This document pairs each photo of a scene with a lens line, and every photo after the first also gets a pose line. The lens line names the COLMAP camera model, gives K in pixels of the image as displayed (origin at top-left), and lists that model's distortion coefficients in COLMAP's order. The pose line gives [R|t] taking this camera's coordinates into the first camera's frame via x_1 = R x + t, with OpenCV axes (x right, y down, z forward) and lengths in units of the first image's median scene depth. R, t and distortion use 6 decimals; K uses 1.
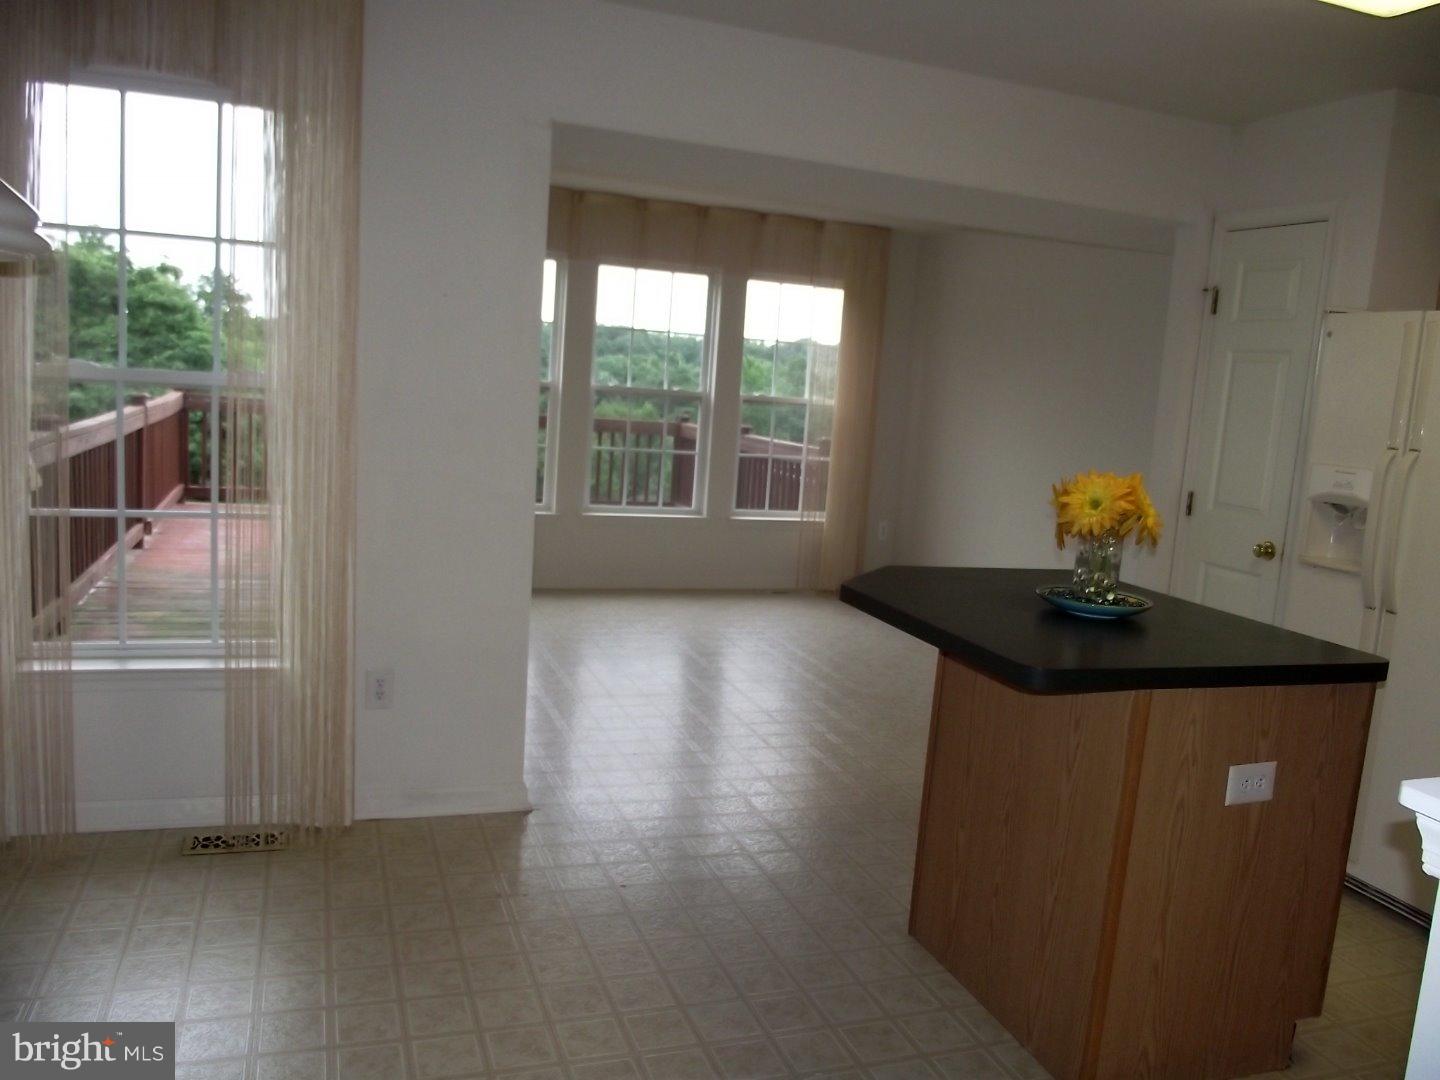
lens RADIAL K [[1134.9, 0, 722.7], [0, 1134.9, 522.3], [0, 0, 1]] dist [-0.088252, 0.064076]
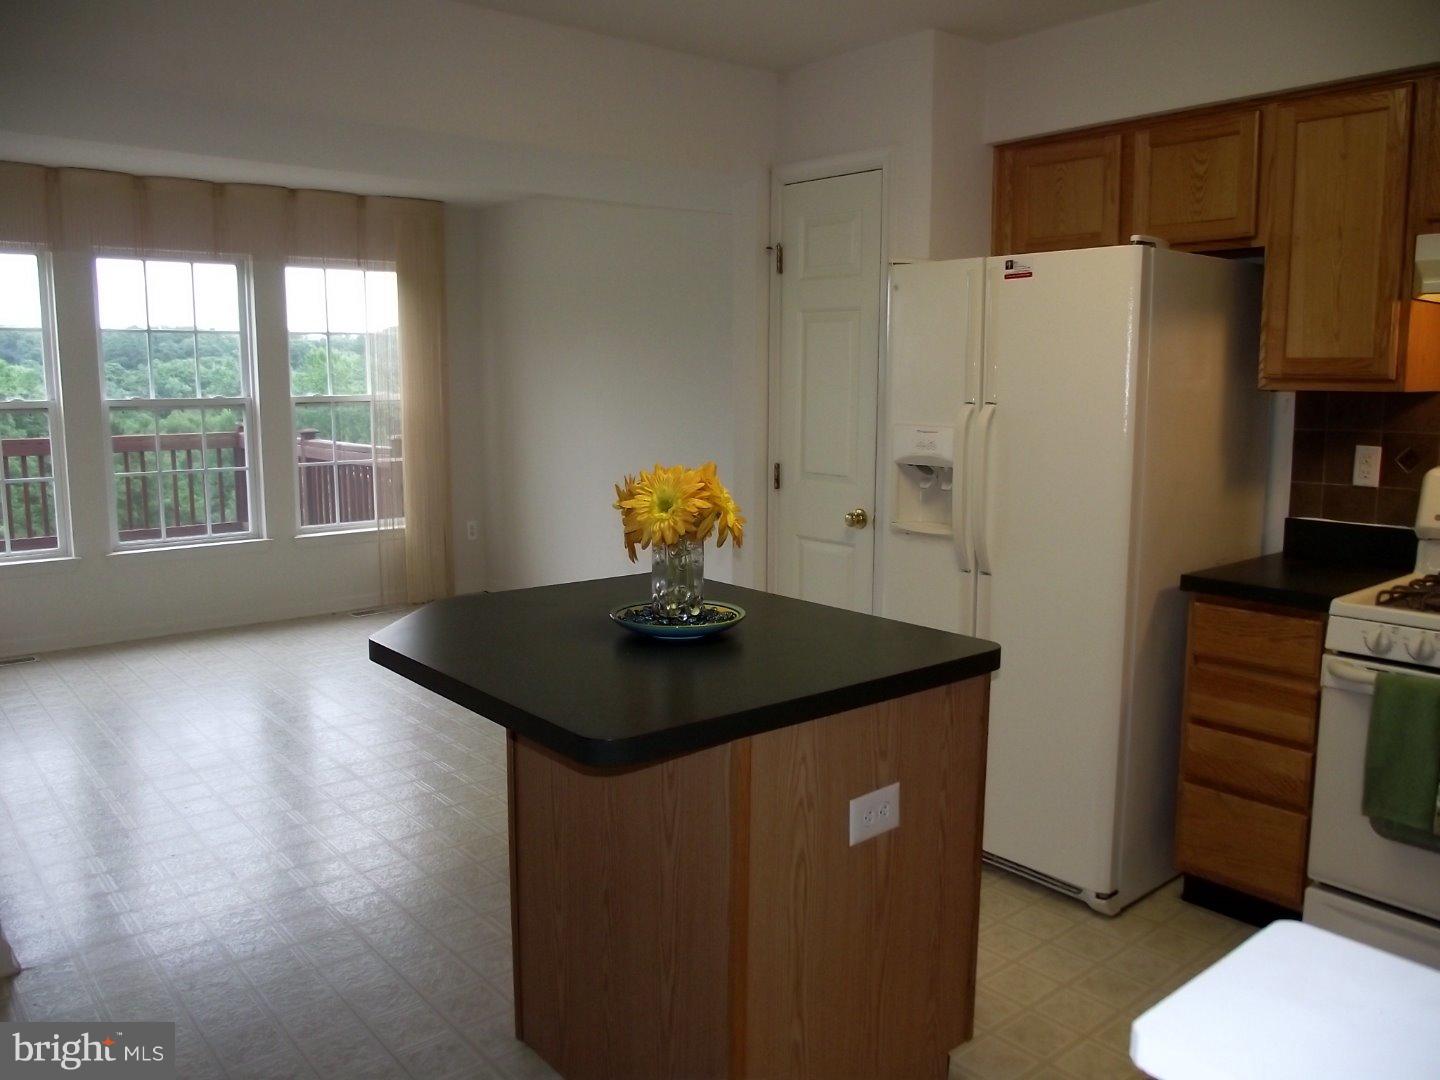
lens RADIAL K [[1134.9, 0, 722.7], [0, 1134.9, 522.3], [0, 0, 1]] dist [-0.088252, 0.064076]
pose [[0.936915, -0.115851, 0.329801, 0.081351], [0.110214, 0.993263, 0.035807, -0.025458], [-0.331727, 0.002801, 0.943371, 0.170218]]
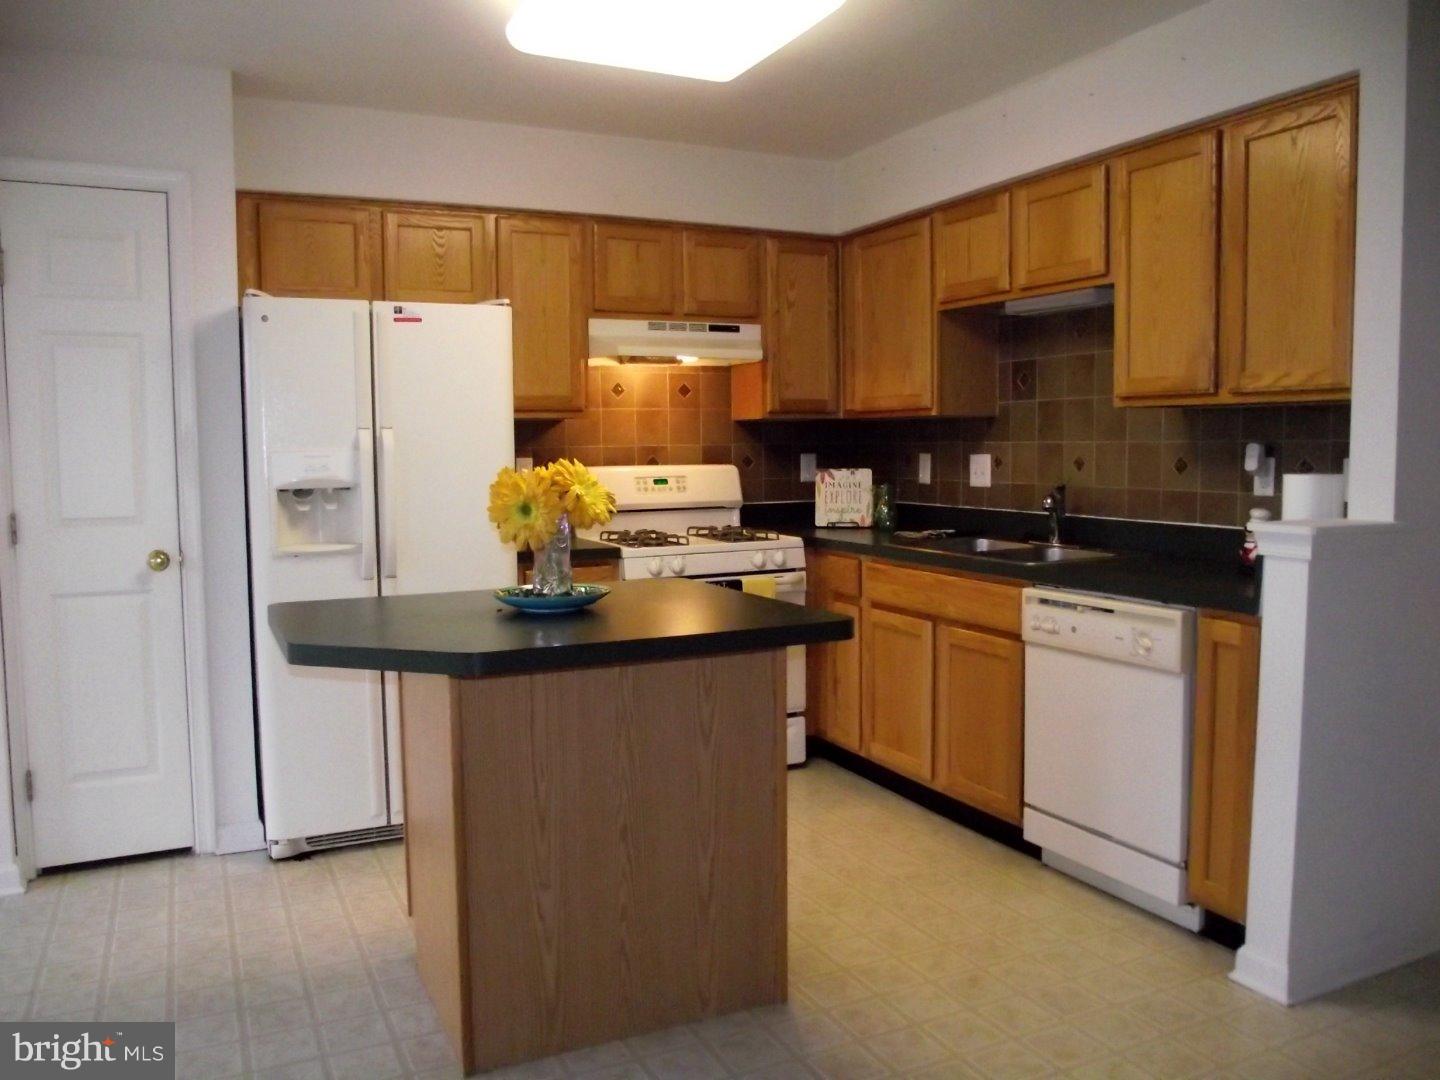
lens RADIAL K [[1134.9, 0, 722.7], [0, 1134.9, 522.3], [0, 0, 1]] dist [-0.088252, 0.064076]
pose [[-0.110697, -0.141021, 0.983798, -0.565225], [0.128132, 0.979596, 0.154836, -0.110793], [-0.985560, 0.143196, -0.090369, 0.840184]]
